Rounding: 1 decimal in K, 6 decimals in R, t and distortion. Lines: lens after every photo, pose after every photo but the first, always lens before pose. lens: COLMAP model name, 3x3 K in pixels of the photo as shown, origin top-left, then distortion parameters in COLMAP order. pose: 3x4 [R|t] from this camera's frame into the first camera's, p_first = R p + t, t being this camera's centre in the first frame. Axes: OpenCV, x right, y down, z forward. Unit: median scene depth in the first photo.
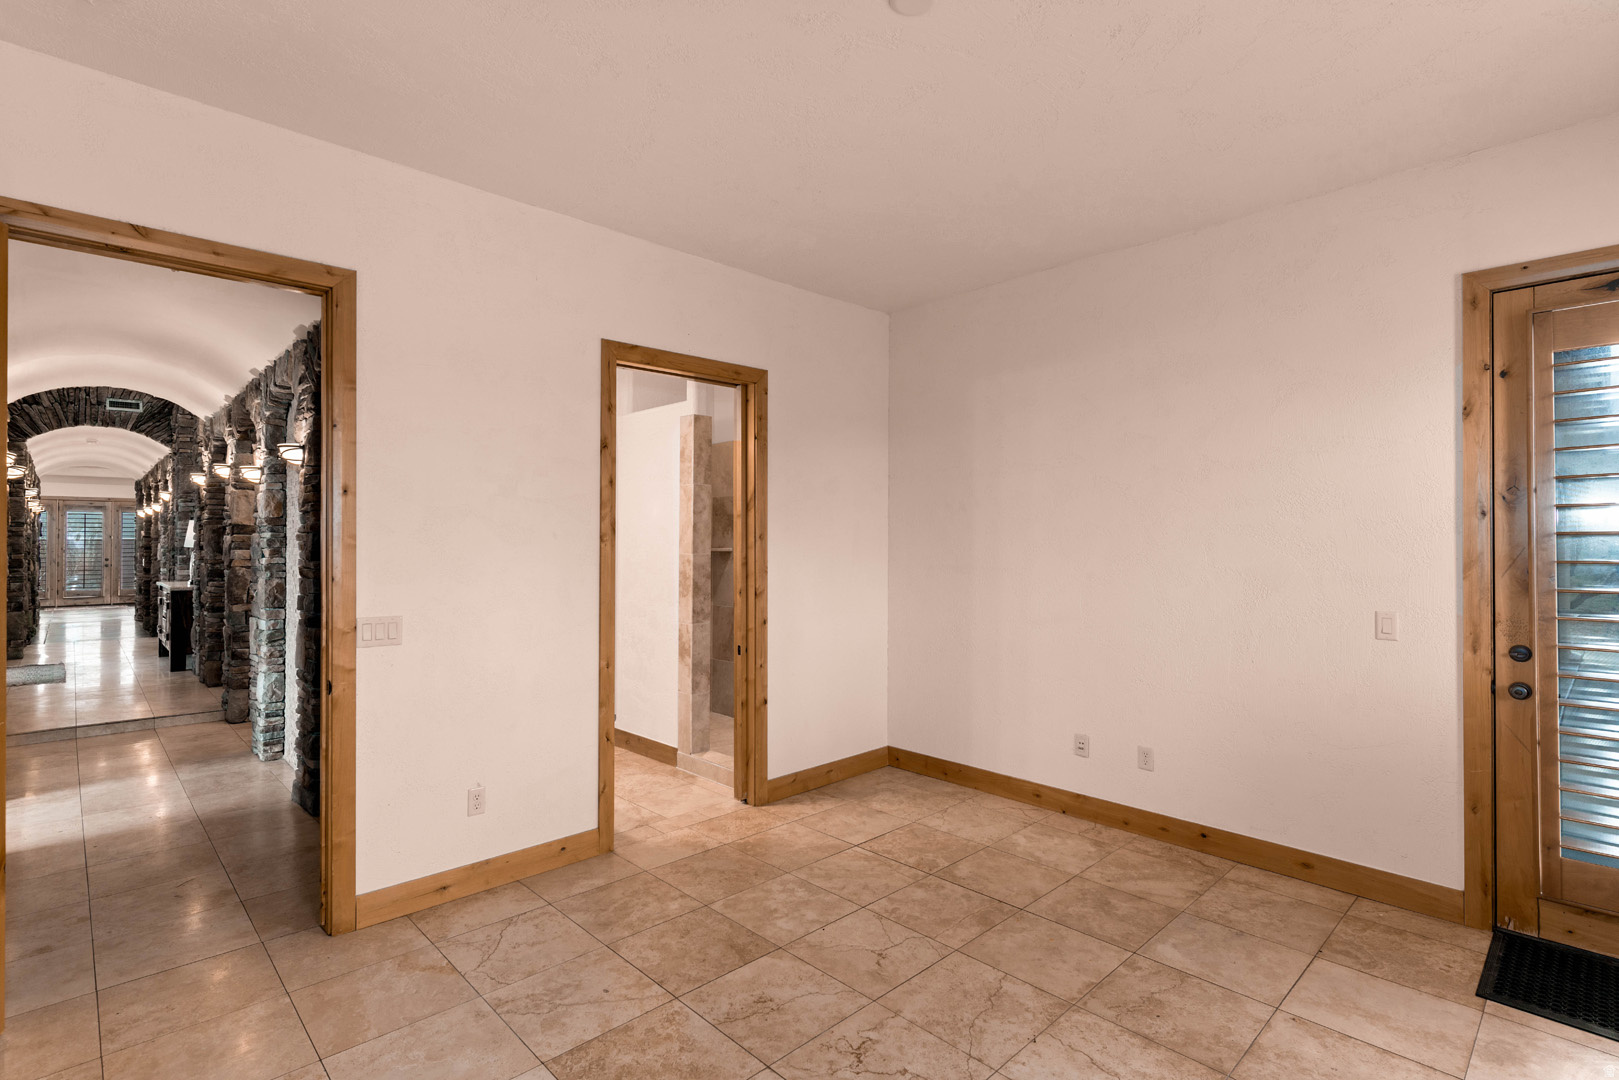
lens RADIAL K [[779.7, 0, 775.3], [0, 779.7, 530.7], [0, 0, 1]] dist [-0.000154, -0.000007]
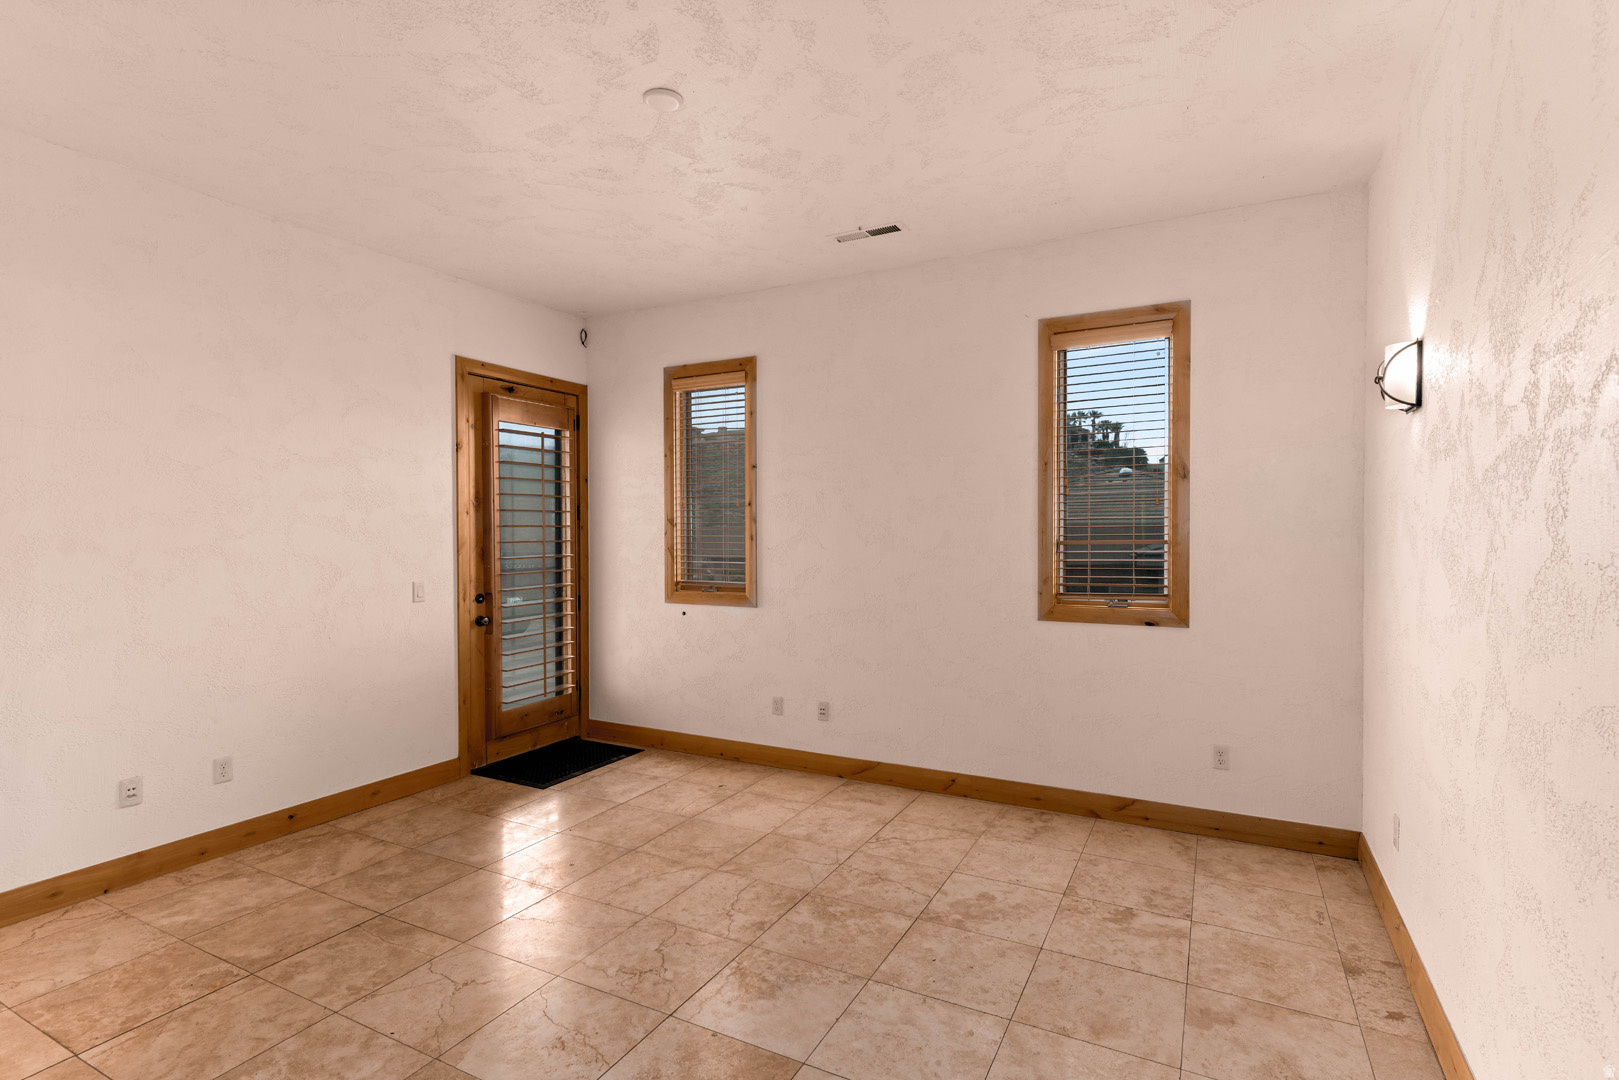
lens RADIAL K [[779.7, 0, 806.6], [0, 779.7, 539.1], [0, 0, 1]] dist [-0.000154, -0.000007]
pose [[-0.336298, -0.010972, 0.941692, -0.707339], [-0.009208, 0.999923, 0.008362, 0.010166], [-0.941711, -0.005859, -0.336373, 0.775717]]
